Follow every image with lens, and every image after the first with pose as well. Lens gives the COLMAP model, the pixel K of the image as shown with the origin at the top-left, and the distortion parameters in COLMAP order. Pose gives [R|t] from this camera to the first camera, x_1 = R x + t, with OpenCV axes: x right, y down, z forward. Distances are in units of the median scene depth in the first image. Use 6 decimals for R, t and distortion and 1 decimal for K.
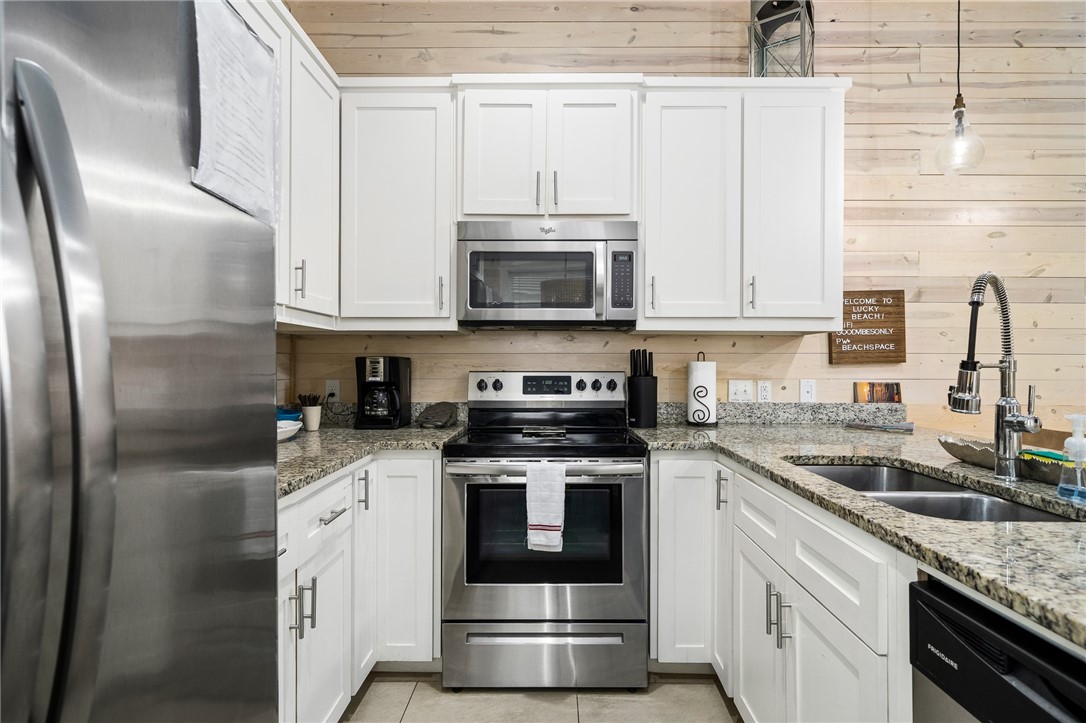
lens RADIAL K [[553.6, 0, 538.8], [0, 553.6, 361.5], [0, 0, 1]] dist [0.001682, 0.000376]
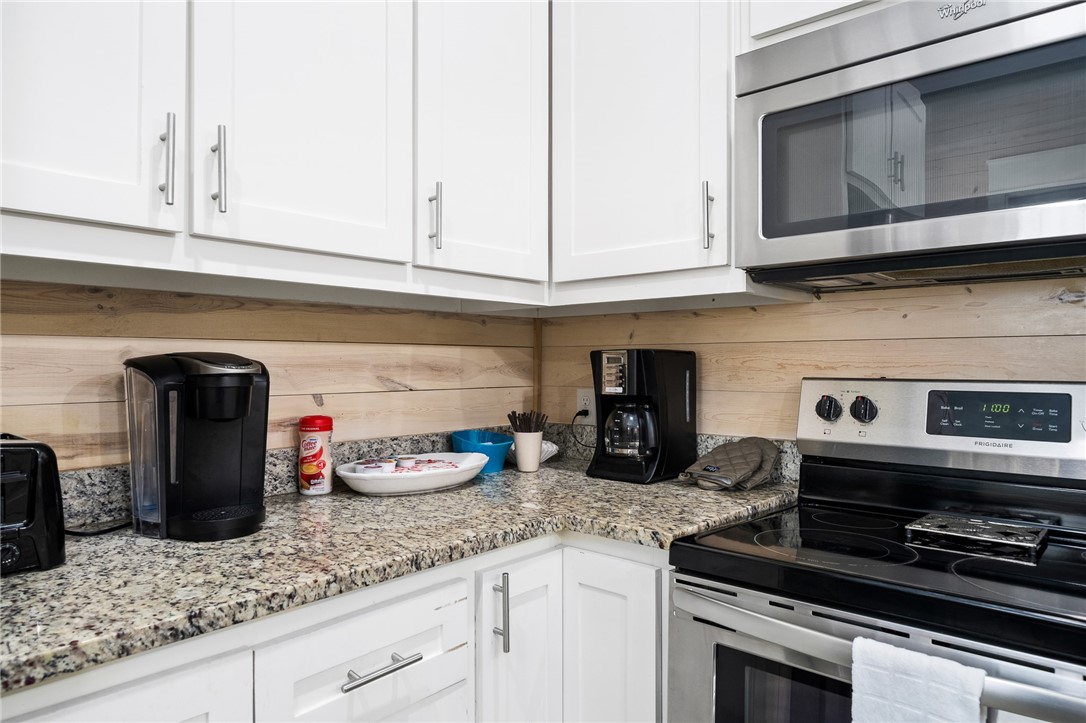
lens RADIAL K [[662.6, 0, 538.1], [0, 662.6, 363.8], [0, 0, 1]] dist [-0.002626, -0.001998]
pose [[0.754455, -0.001009, -0.656351, 0.080272], [0.004802, 0.999981, 0.003983, 0.002027], [0.656334, -0.006157, 0.754445, 0.417086]]
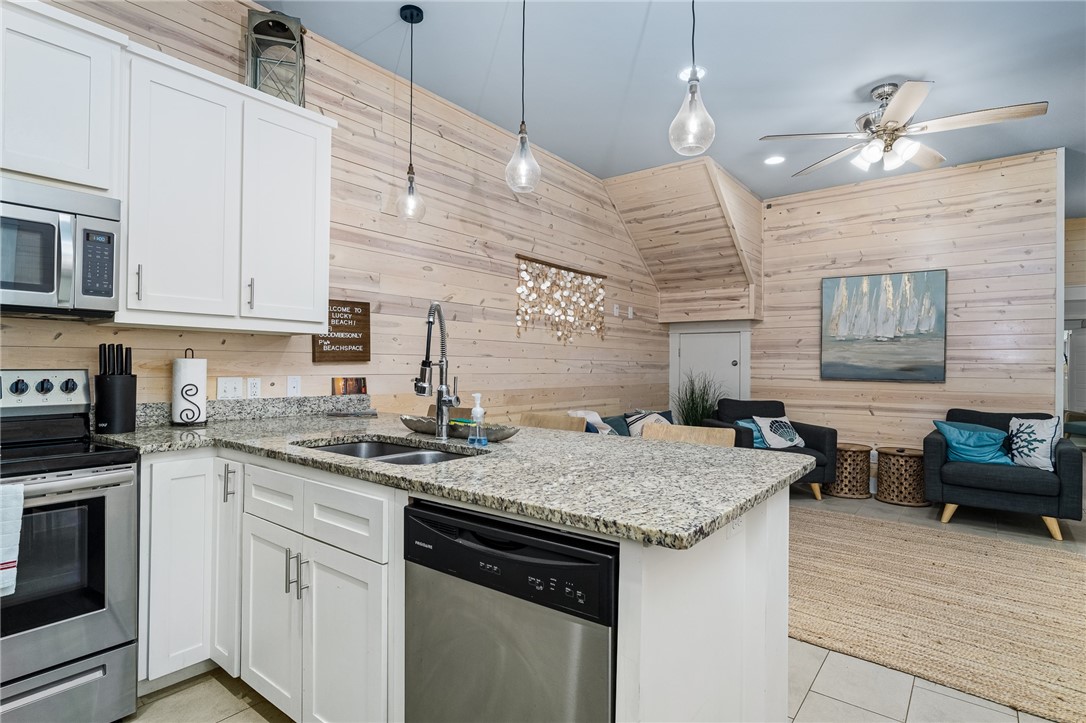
lens RADIAL K [[553.6, 0, 534.0], [0, 553.6, 362.1], [0, 0, 1]] dist [0.001682, 0.000376]
pose [[0.621894, 0.005859, 0.783080, -0.083032], [-0.010098, 0.999949, 0.000539, -0.000574], [-0.783036, -0.008243, 0.621921, -0.060658]]
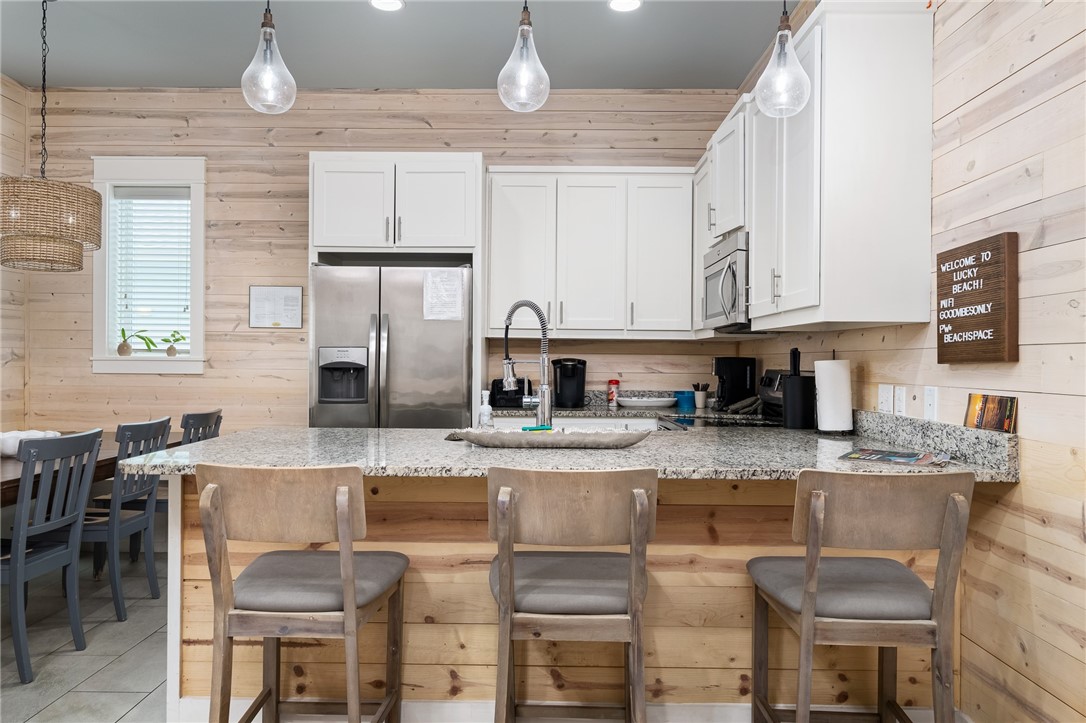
lens RADIAL K [[741.3, 0, 535.6], [0, 741.3, 360.2], [0, 0, 1]] dist [0.004244, 0.002014]
pose [[-0.004663, -0.002579, -0.999986, 1.437088], [-0.005408, 0.999982, -0.002553, 0.005133], [0.999975, 0.005396, -0.004677, 0.534371]]
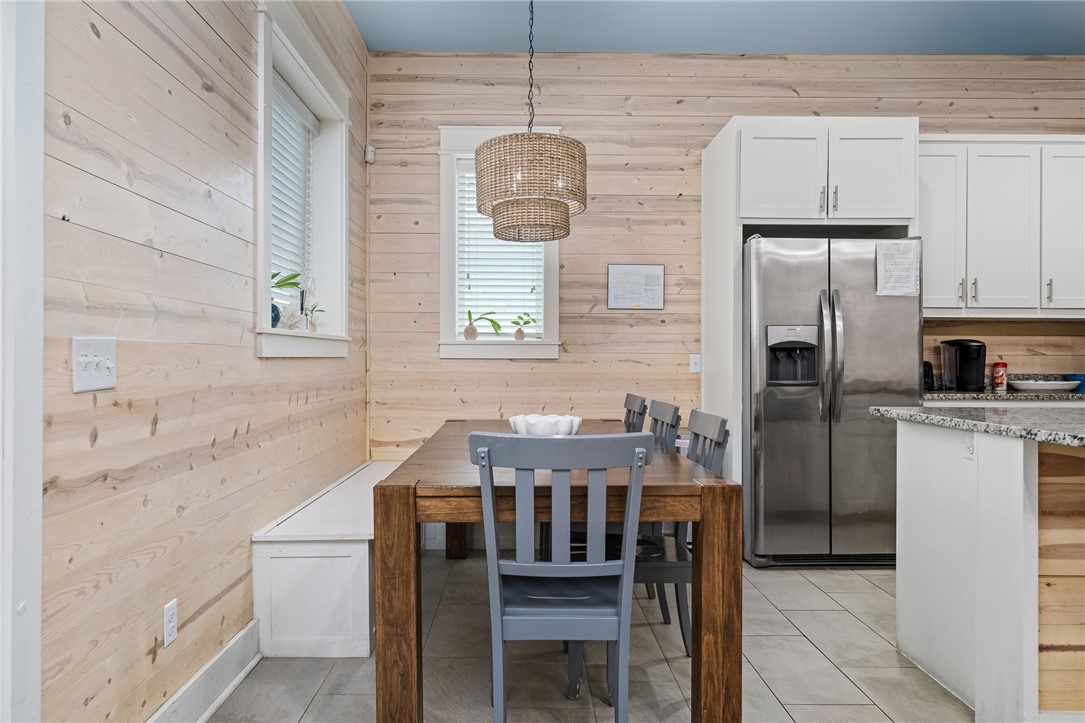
lens RADIAL K [[740.6, 0, 535.0], [0, 740.6, 355.0], [0, 0, 1]] dist [0.004244, 0.002014]
pose [[0.017807, -0.007936, -0.999810, 1.311202], [-0.000383, 0.999968, -0.007944, 0.045605], [0.999841, 0.000525, 0.017803, -0.419581]]
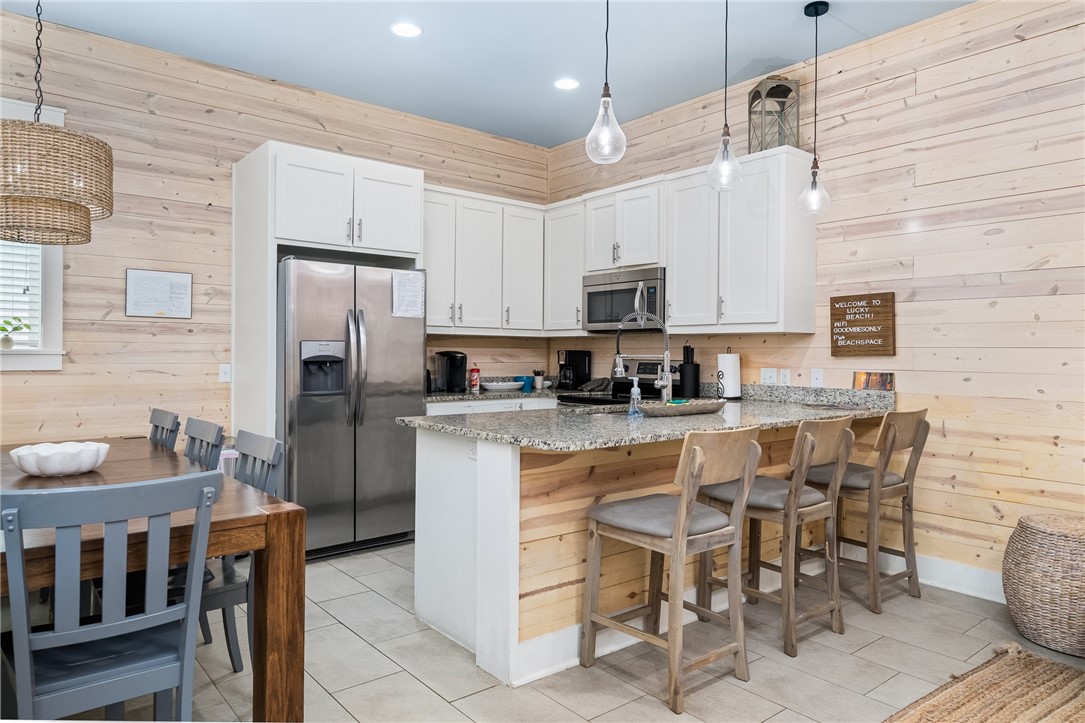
lens RADIAL K [[684.2, 0, 529.2], [0, 684.2, 352.5], [0, 0, 1]] dist [0.003877, -0.000541]
pose [[0.630877, 0.002128, -0.775880, 1.303865], [-0.004011, 0.999992, -0.000519, -0.000423], [0.775872, 0.003440, 0.630881, -0.480865]]
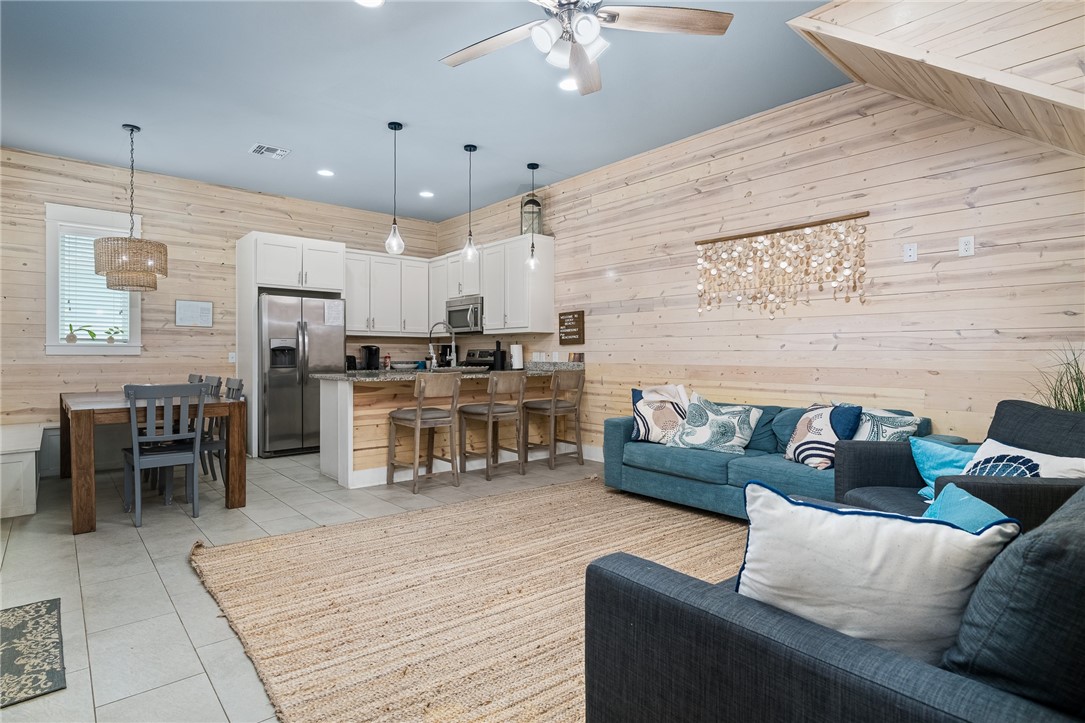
lens RADIAL K [[553.1, 0, 526.1], [0, 553.1, 353.6], [0, 0, 1]] dist [0.001682, 0.000376]
pose [[0.649795, -0.005752, -0.760088, 2.210696], [0.004138, 0.999983, -0.004029, 0.049773], [0.760098, -0.000527, 0.649808, -0.597616]]
